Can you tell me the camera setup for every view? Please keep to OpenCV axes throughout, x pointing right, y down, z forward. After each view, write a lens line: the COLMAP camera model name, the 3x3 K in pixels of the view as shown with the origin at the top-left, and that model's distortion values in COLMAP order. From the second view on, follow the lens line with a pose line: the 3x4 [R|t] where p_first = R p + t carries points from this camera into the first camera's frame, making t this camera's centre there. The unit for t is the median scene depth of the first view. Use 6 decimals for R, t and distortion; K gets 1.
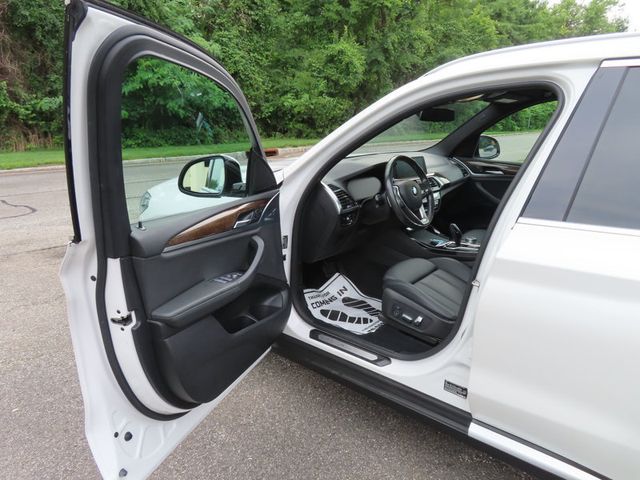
lens RADIAL K [[456.4, 0, 324.8], [0, 456.4, 235.1], [0, 0, 1]] dist [-0.011958, 0.008336]
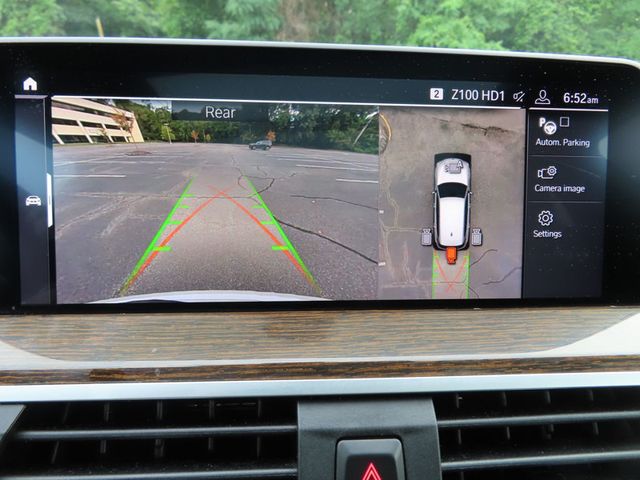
lens RADIAL K [[456.4, 0, 316.0], [0, 456.4, 240.8], [0, 0, 1]] dist [-0.011958, 0.008336]
pose [[0.787724, 0.233189, -0.570187, 0.033609], [-0.199911, 0.972259, 0.121443, -0.022171], [0.582689, 0.018323, 0.812489, 0.140377]]
